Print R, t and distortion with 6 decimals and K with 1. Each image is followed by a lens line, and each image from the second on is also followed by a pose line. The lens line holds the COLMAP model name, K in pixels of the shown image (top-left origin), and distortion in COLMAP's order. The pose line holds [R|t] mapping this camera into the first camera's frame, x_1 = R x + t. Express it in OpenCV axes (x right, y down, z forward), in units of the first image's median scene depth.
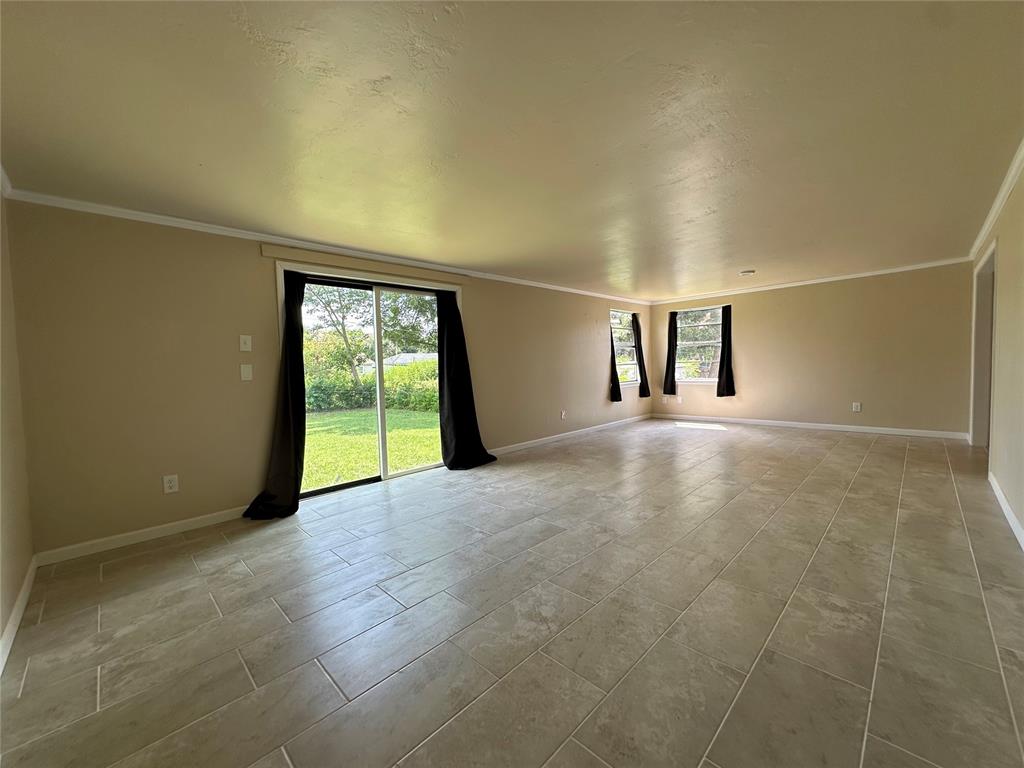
lens RADIAL K [[410.8, 0, 511.7], [0, 410.8, 381.3], [0, 0, 1]] dist [-0.003264, -0.000041]
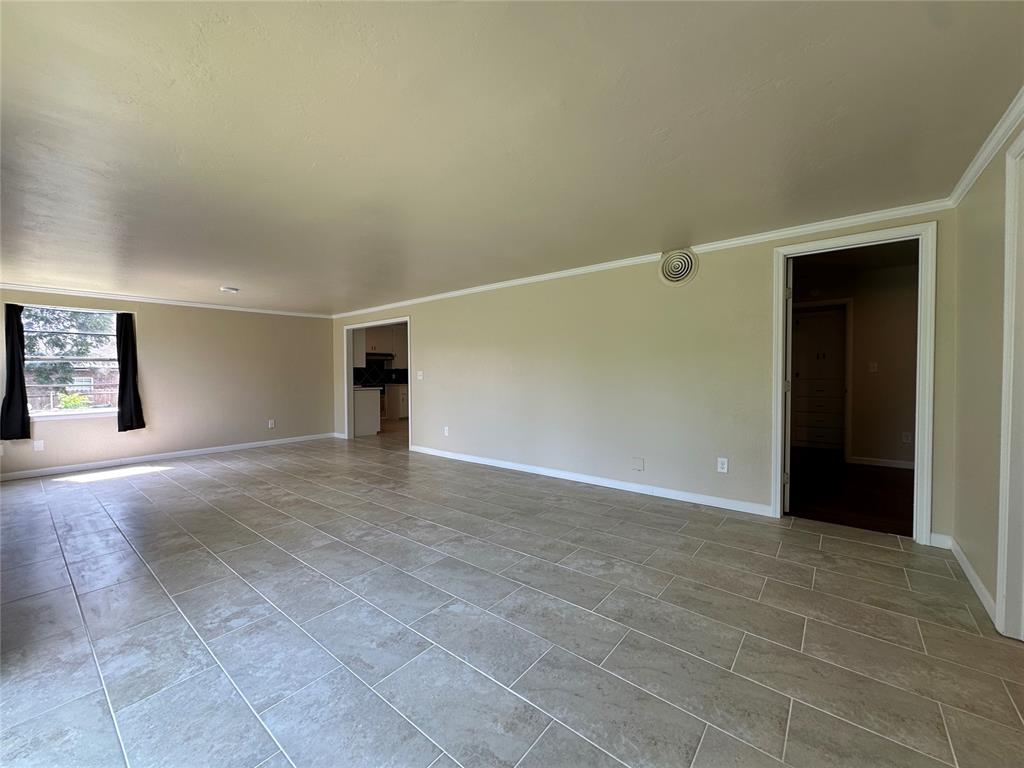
lens RADIAL K [[410.8, 0, 511.7], [0, 410.8, 384.7], [0, 0, 1]] dist [-0.003264, -0.000041]
pose [[-0.102517, 0.002960, 0.994727, -0.560712], [0.052411, 0.998623, 0.002430, -0.022495], [-0.993350, 0.052383, -0.102531, 0.628639]]
